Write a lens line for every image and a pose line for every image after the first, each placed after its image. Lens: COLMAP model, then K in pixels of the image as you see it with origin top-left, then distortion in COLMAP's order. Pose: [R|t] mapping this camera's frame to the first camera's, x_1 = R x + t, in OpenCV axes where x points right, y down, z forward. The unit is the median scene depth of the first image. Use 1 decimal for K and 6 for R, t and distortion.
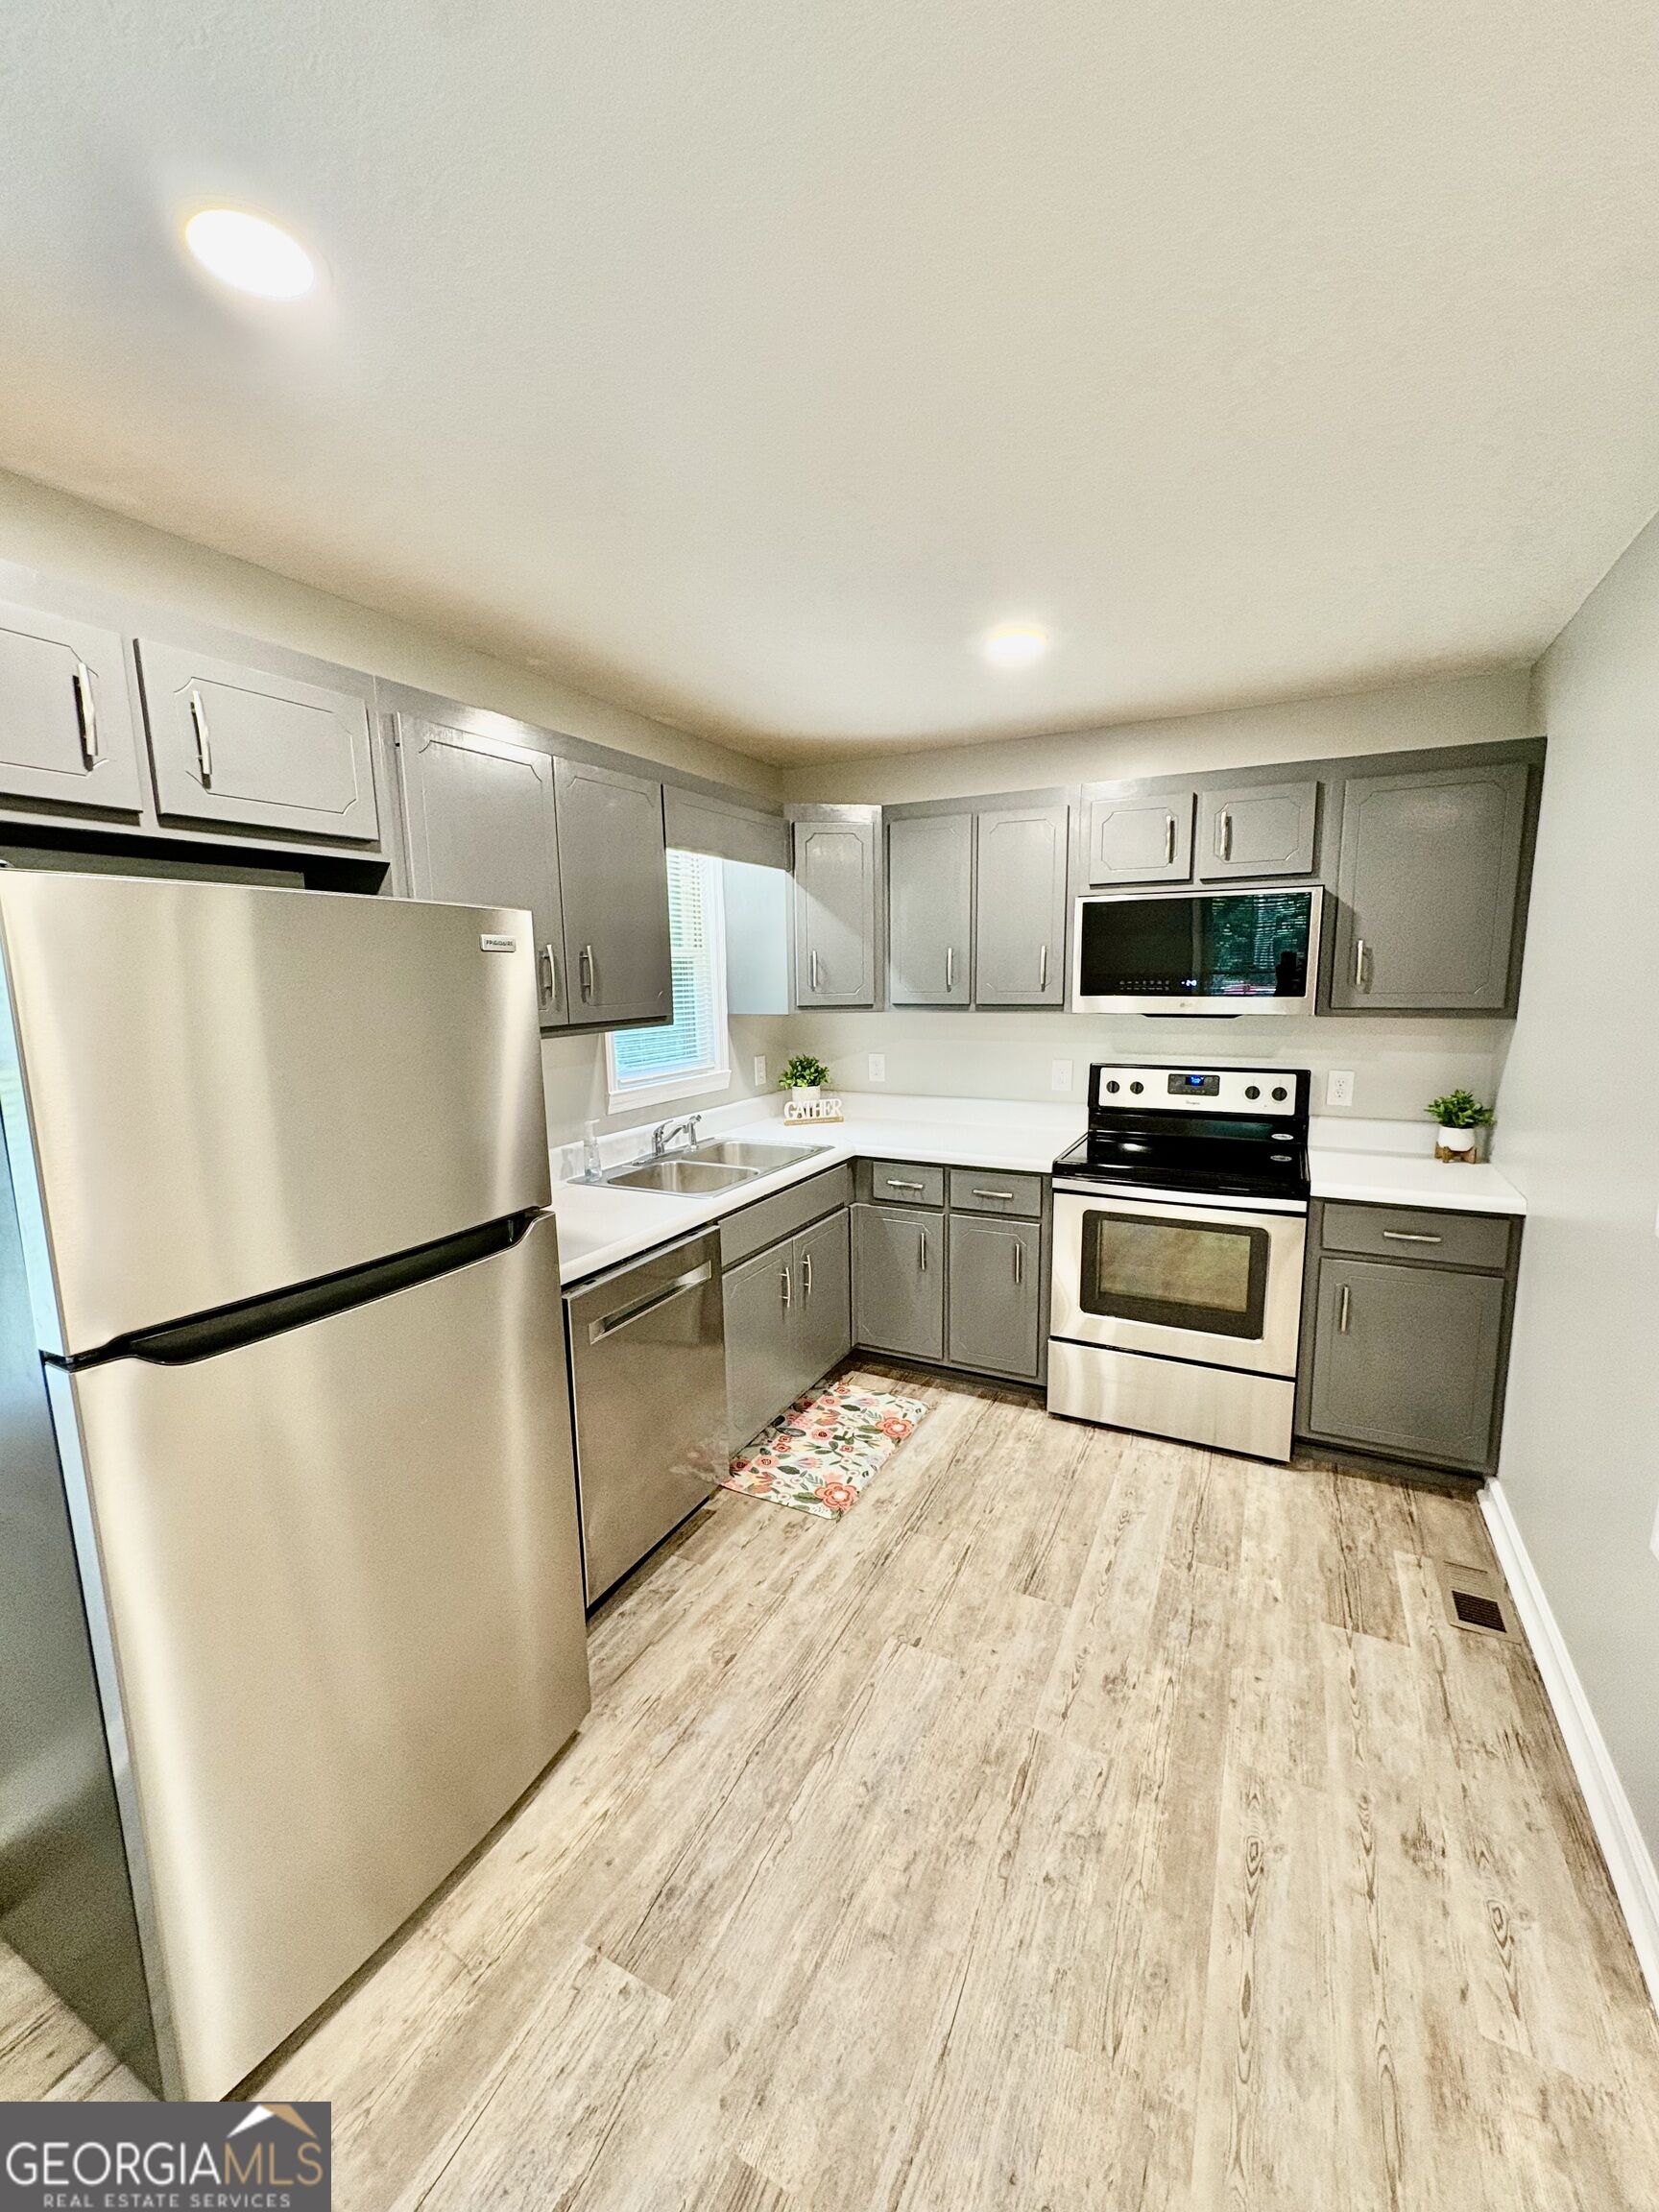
lens RADIAL K [[880.2, 0, 828.8], [0, 880.2, 1109.8], [0, 0, 1]] dist [-0.001594, 0.000478]
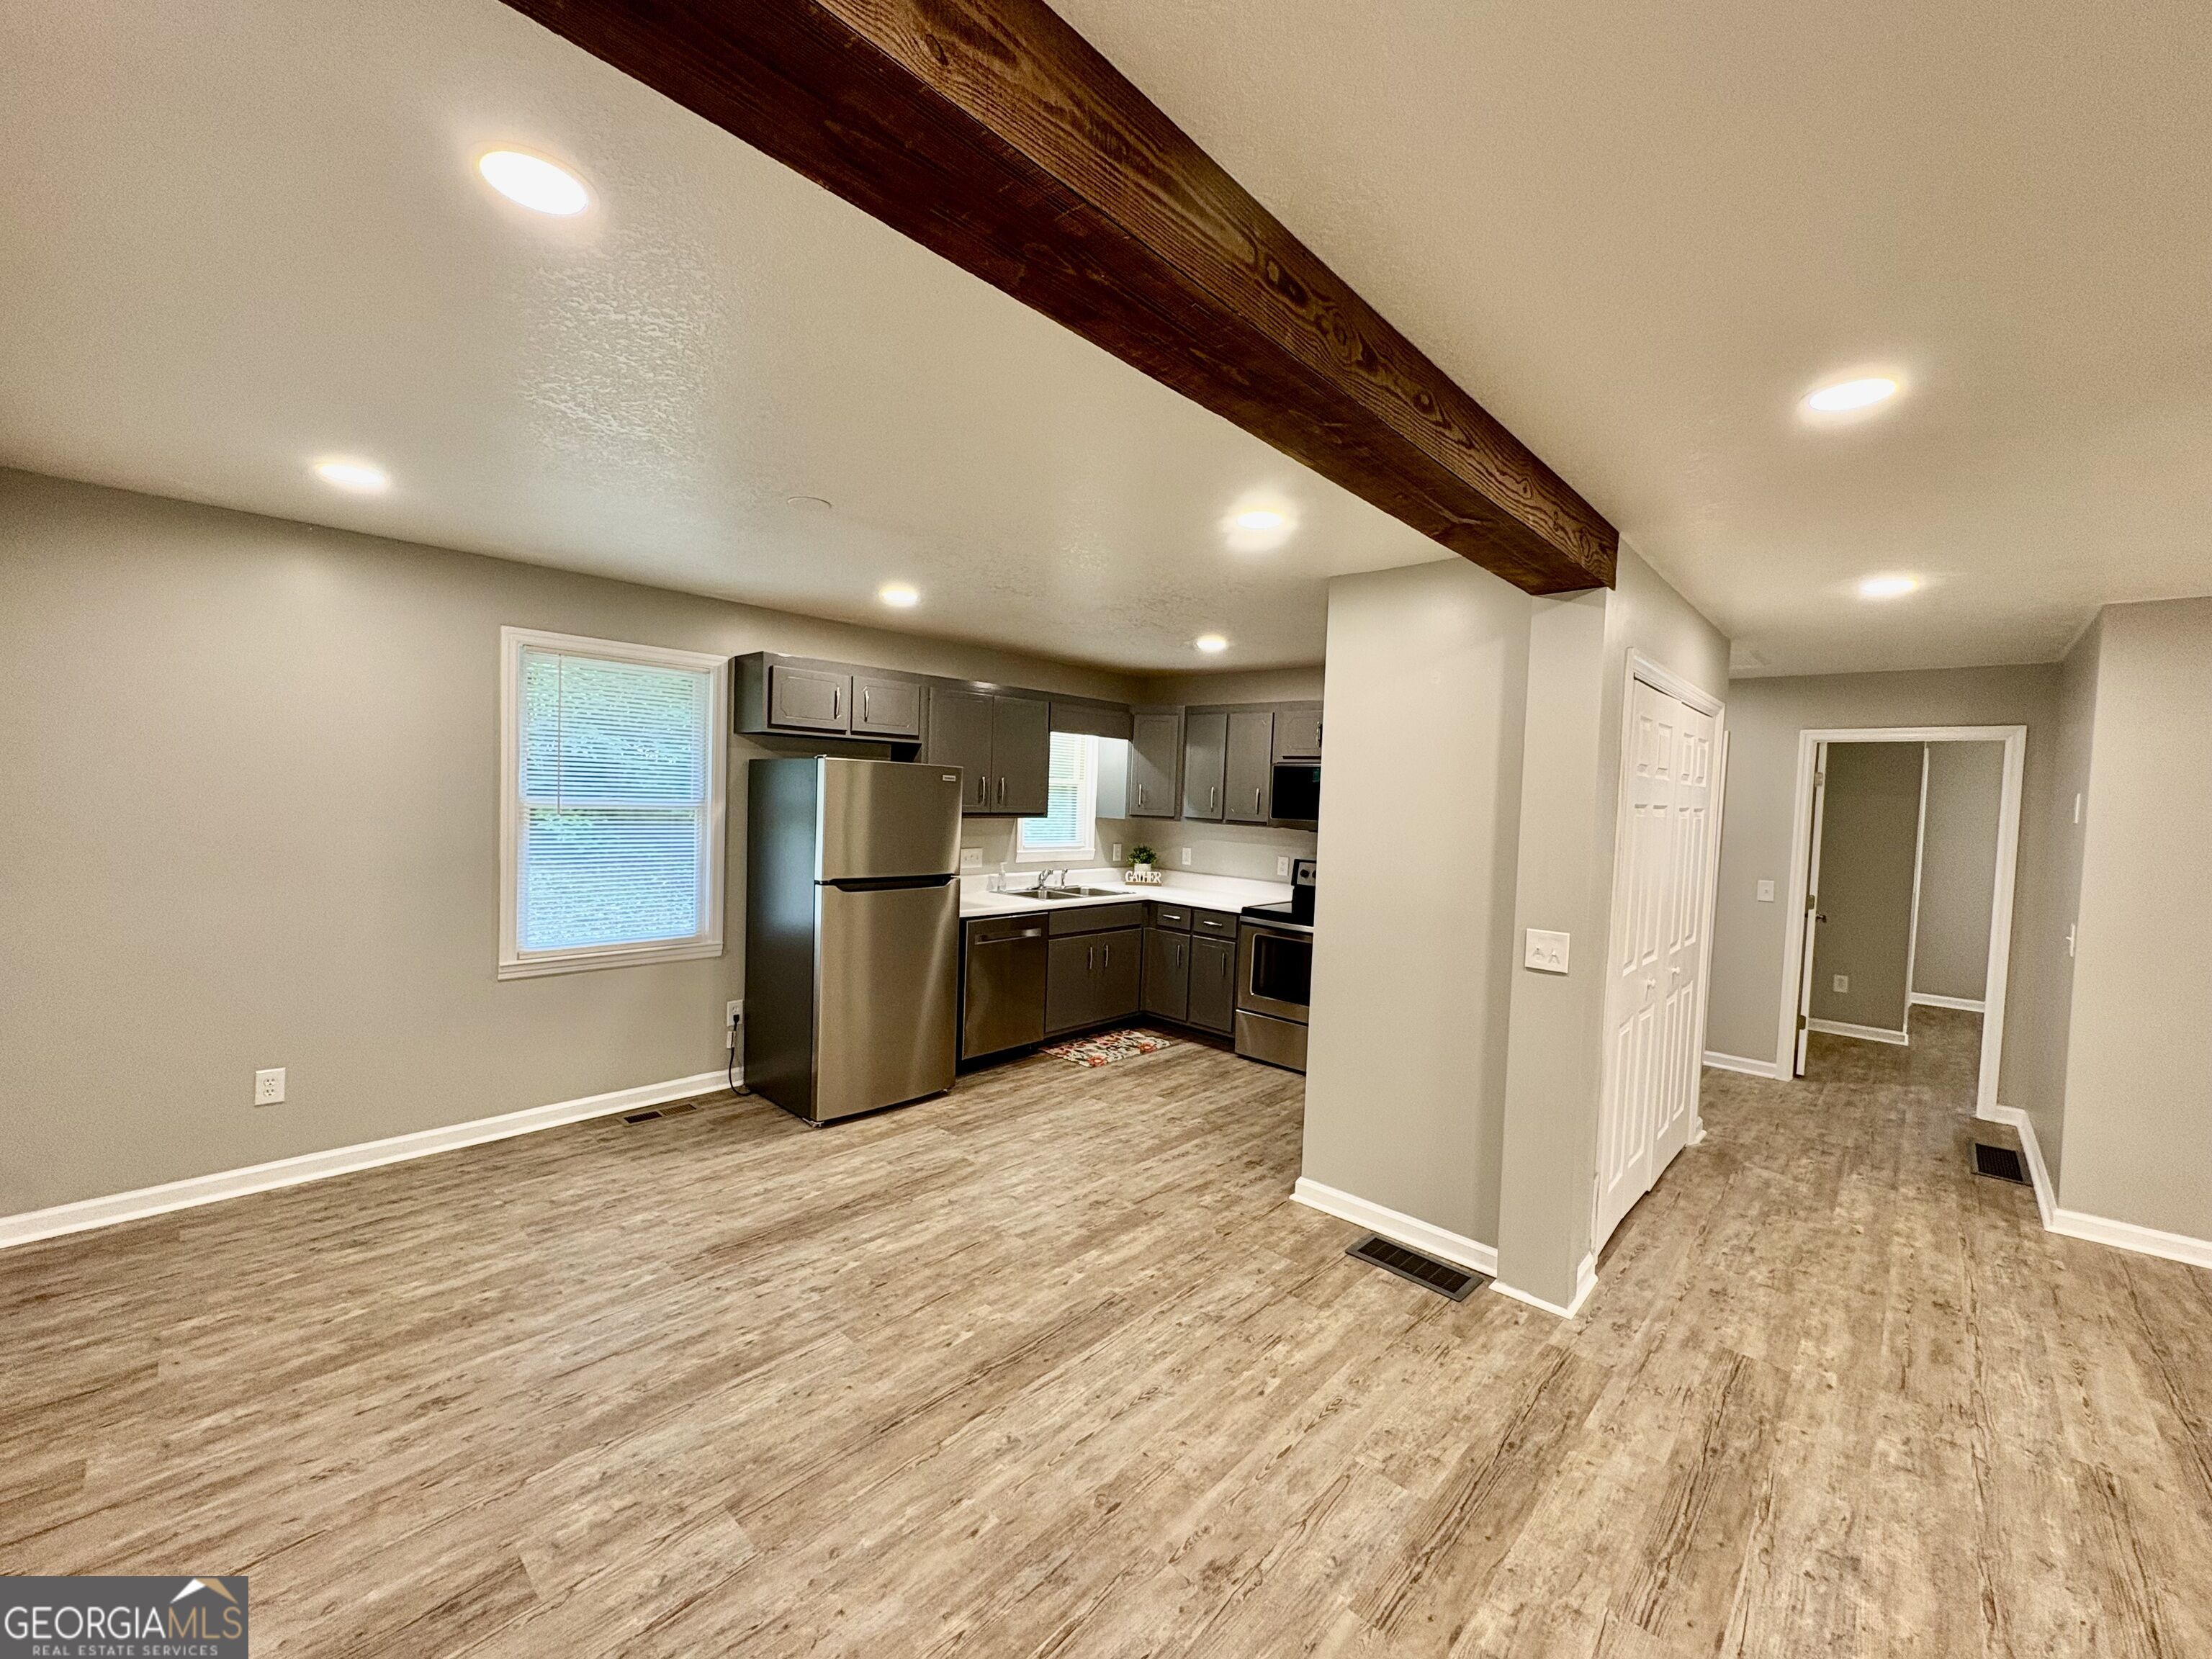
lens RADIAL K [[880.2, 0, 1103.6], [0, 880.2, 827.2], [0, 0, 1]] dist [-0.001594, 0.000478]
pose [[0.959261, 0.063901, -0.275199, 0.521718], [-0.096103, 0.989801, -0.105155, 0.127263], [0.265672, 0.127319, 0.955619, -0.915131]]
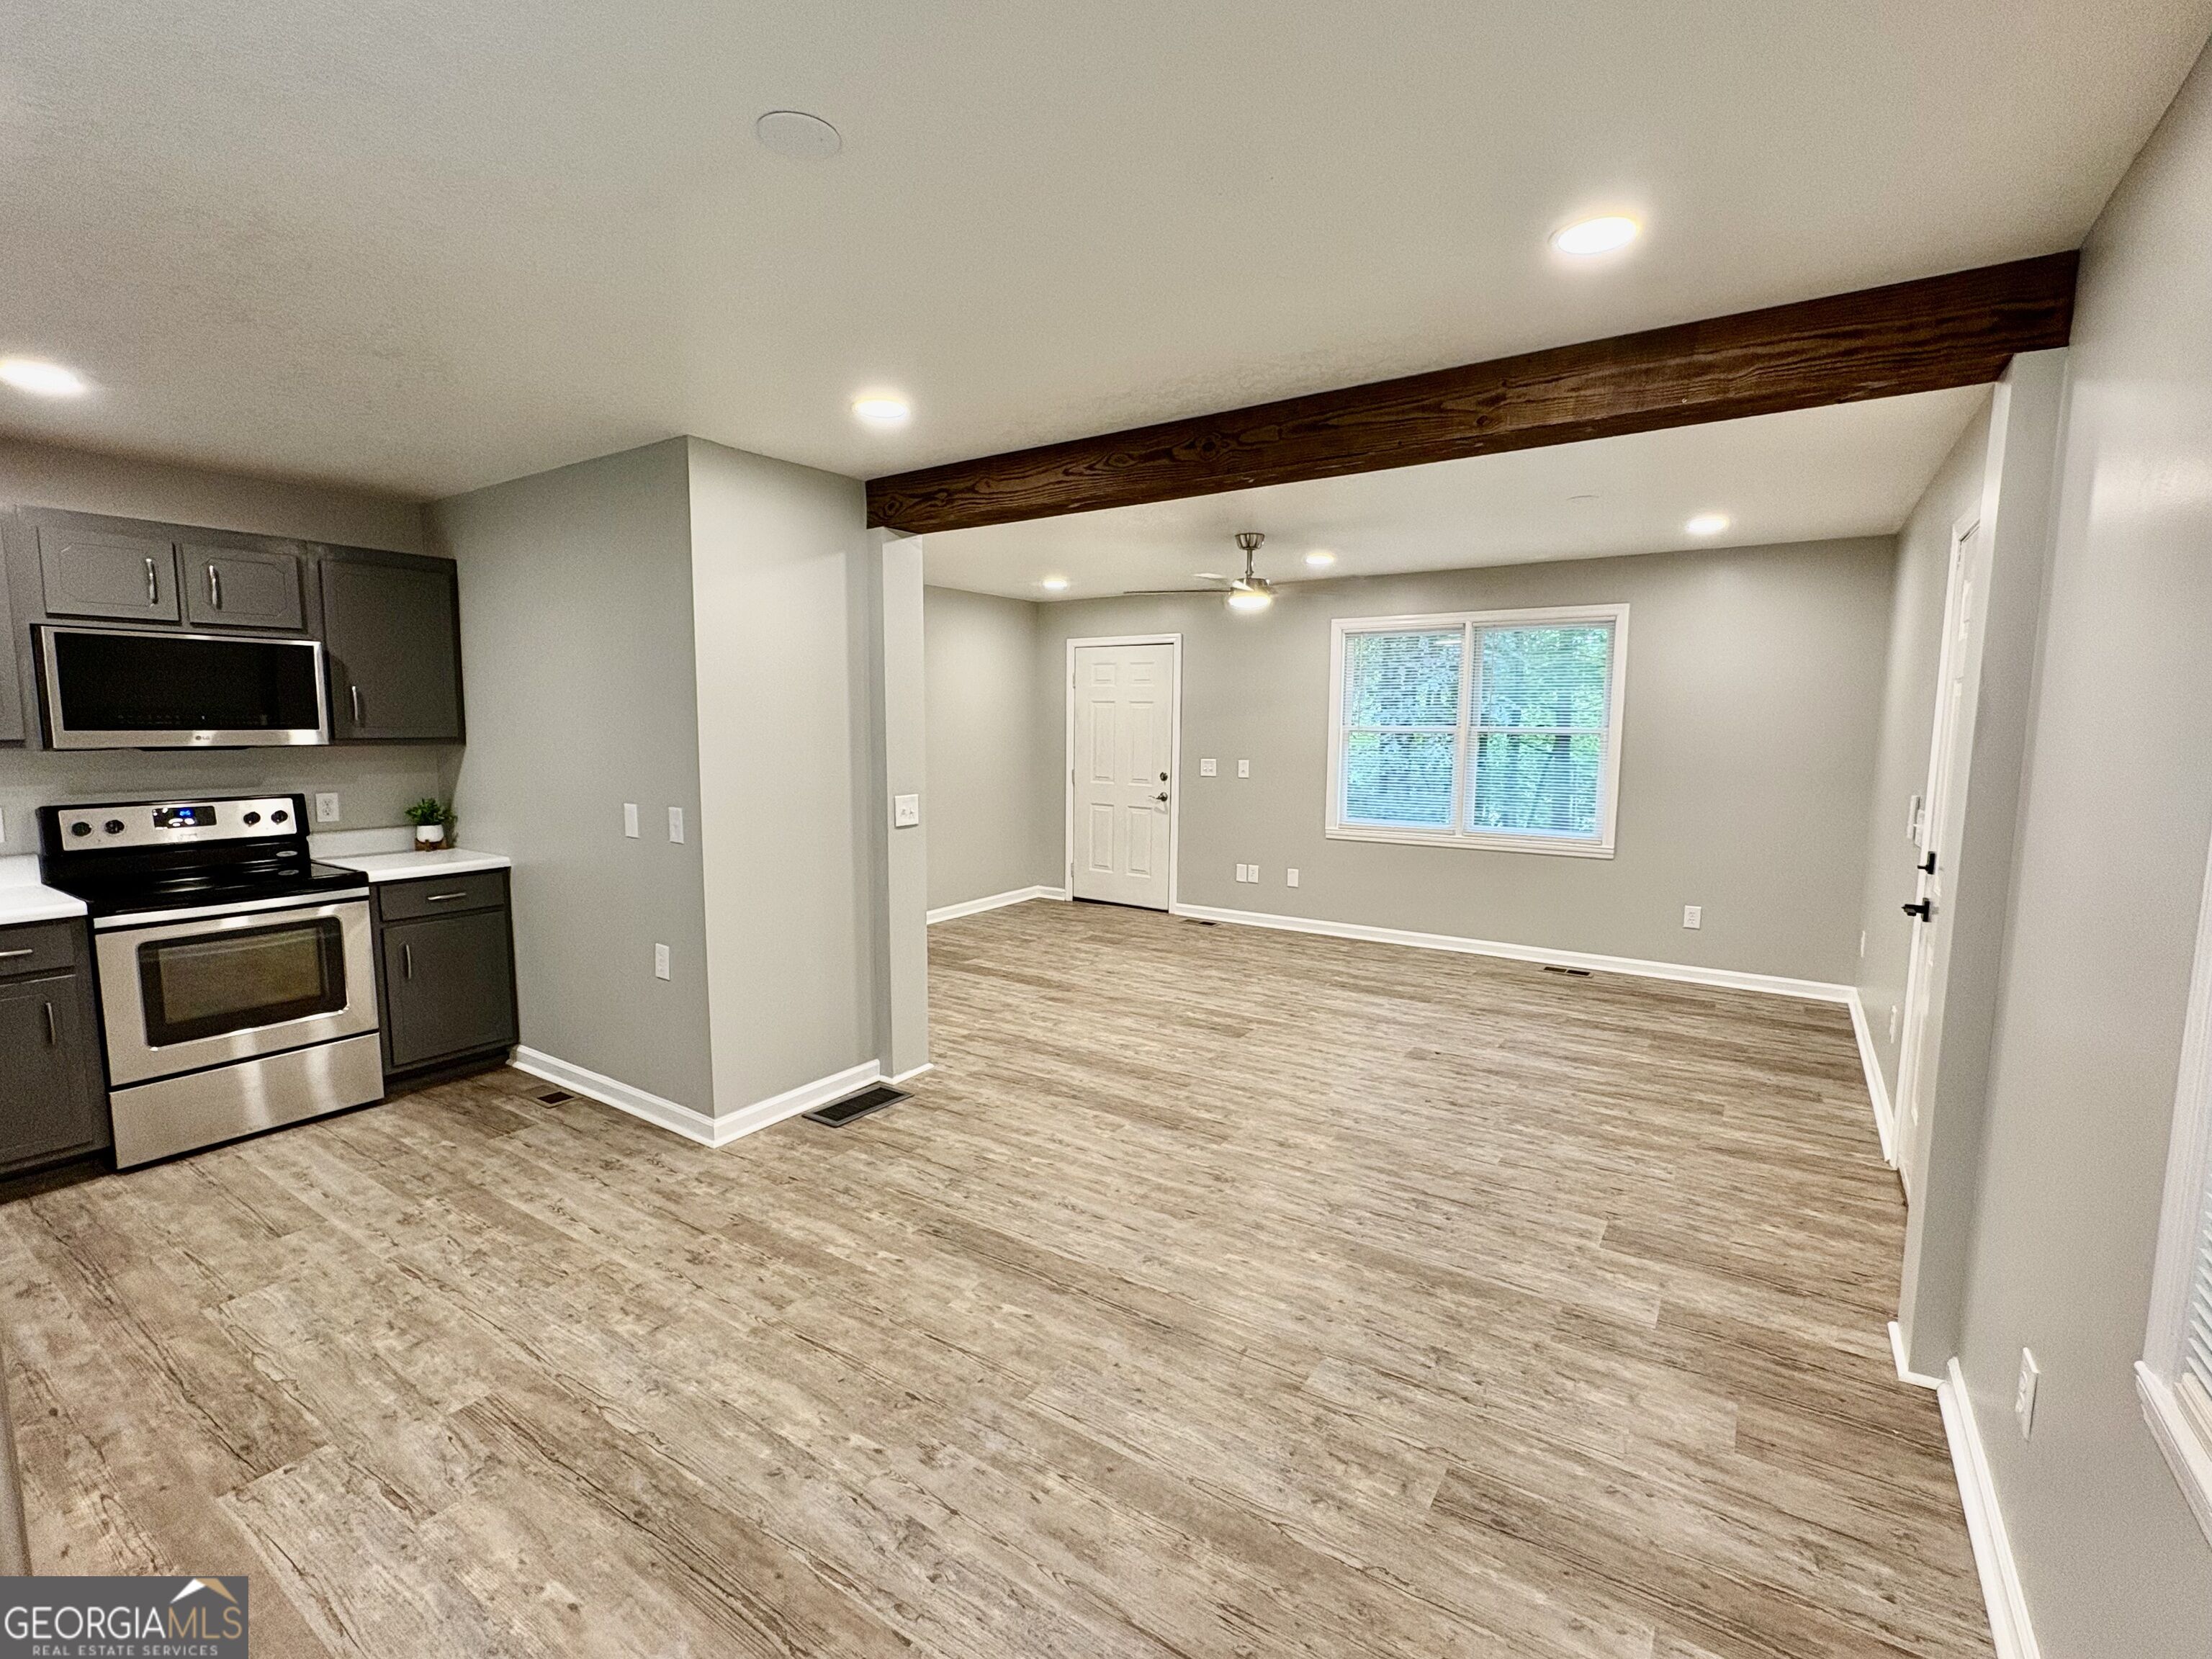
lens RADIAL K [[991.7, 0, 1110.8], [0, 991.7, 821.7], [0, 0, 1]] dist [0.000739, -0.000081]
pose [[0.119386, -0.089217, 0.988831, -0.741172], [0.148012, 0.986424, 0.071130, 0.066674], [-0.981753, 0.137867, 0.130971, -0.265488]]
